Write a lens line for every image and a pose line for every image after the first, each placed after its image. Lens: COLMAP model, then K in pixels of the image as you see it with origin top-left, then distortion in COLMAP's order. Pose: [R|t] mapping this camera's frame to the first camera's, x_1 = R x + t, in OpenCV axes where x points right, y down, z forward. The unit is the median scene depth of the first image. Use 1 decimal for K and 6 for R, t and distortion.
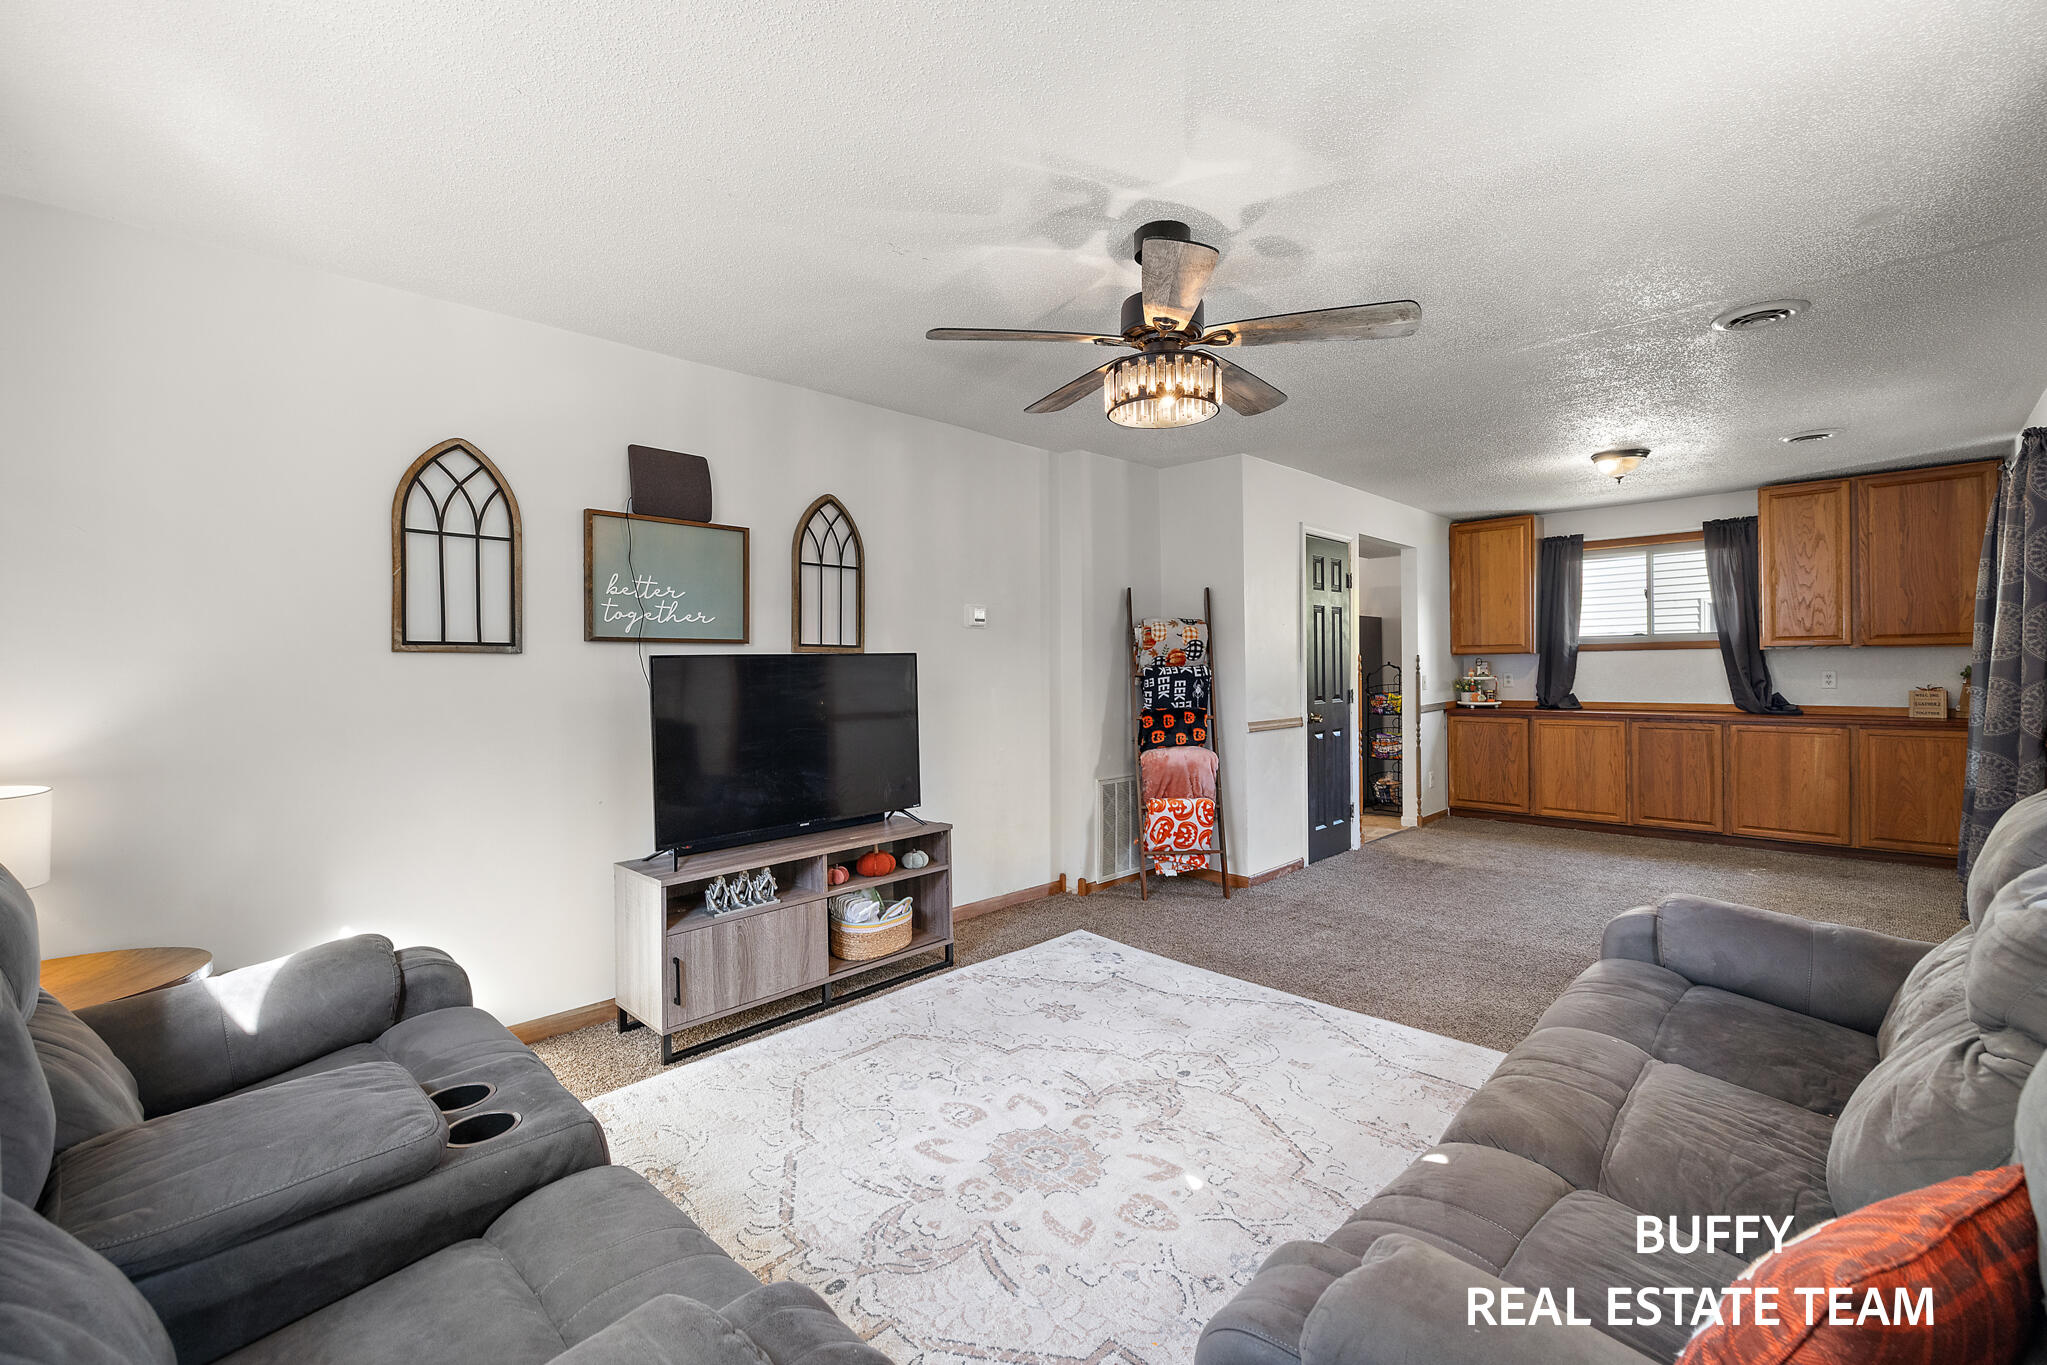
lens RADIAL K [[882.5, 0, 1014.4], [0, 882.5, 677.3], [0, 0, 1]] dist [0.002178, -0.000138]
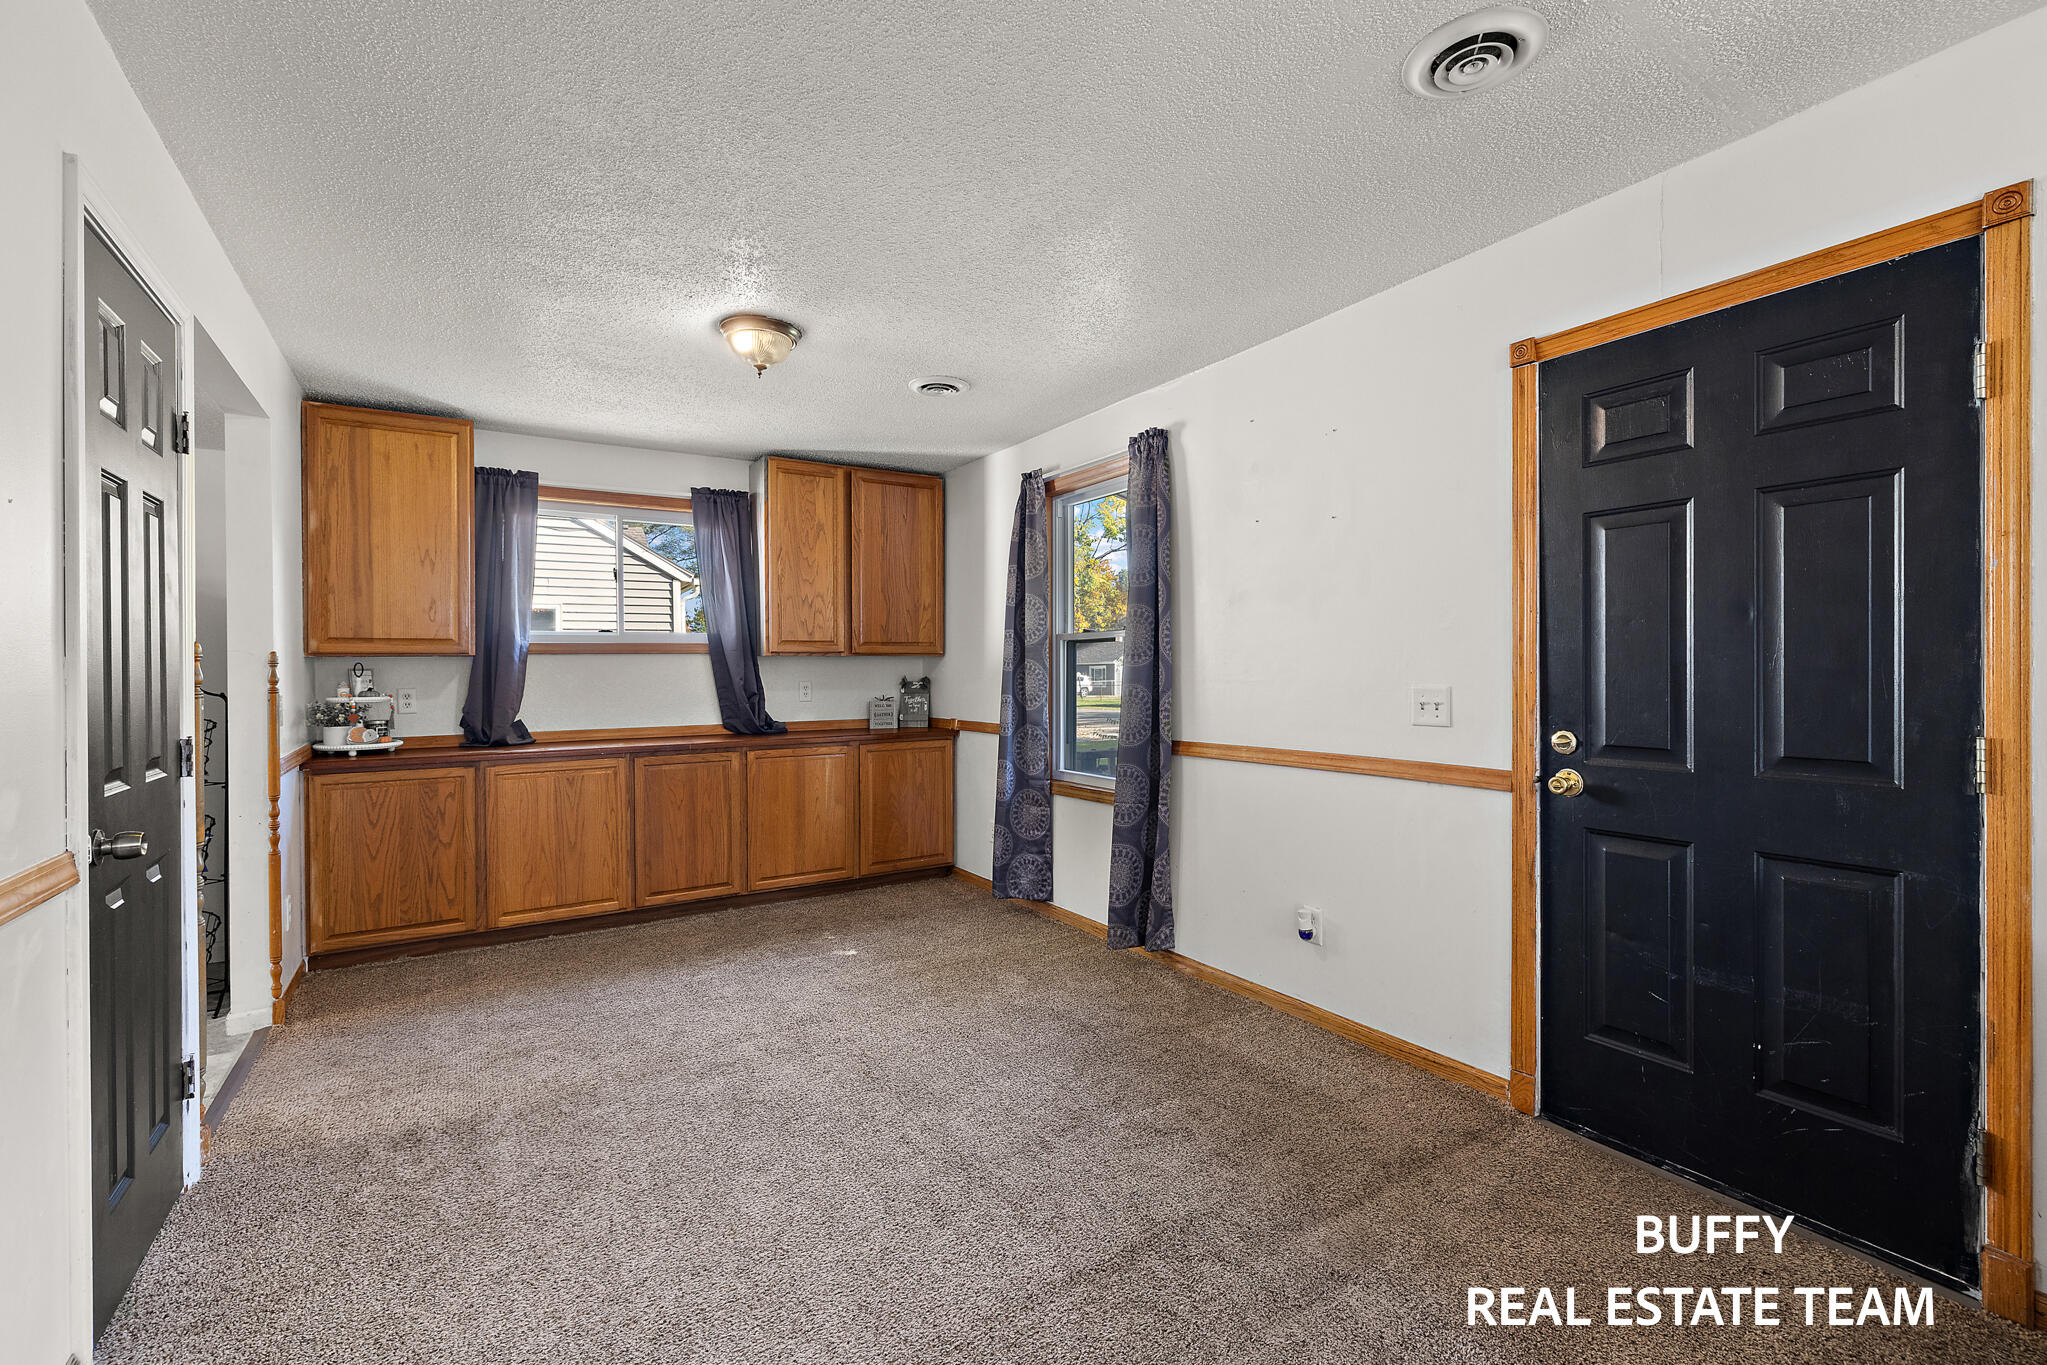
lens RADIAL K [[882.5, 0, 1021.1], [0, 882.5, 675.2], [0, 0, 1]] dist [0.002178, -0.000138]
pose [[0.228170, 0.003686, 0.973614, 0.115858], [0.018983, 0.999786, -0.008234, -0.002435], [-0.973436, 0.020361, 0.228051, 0.620843]]
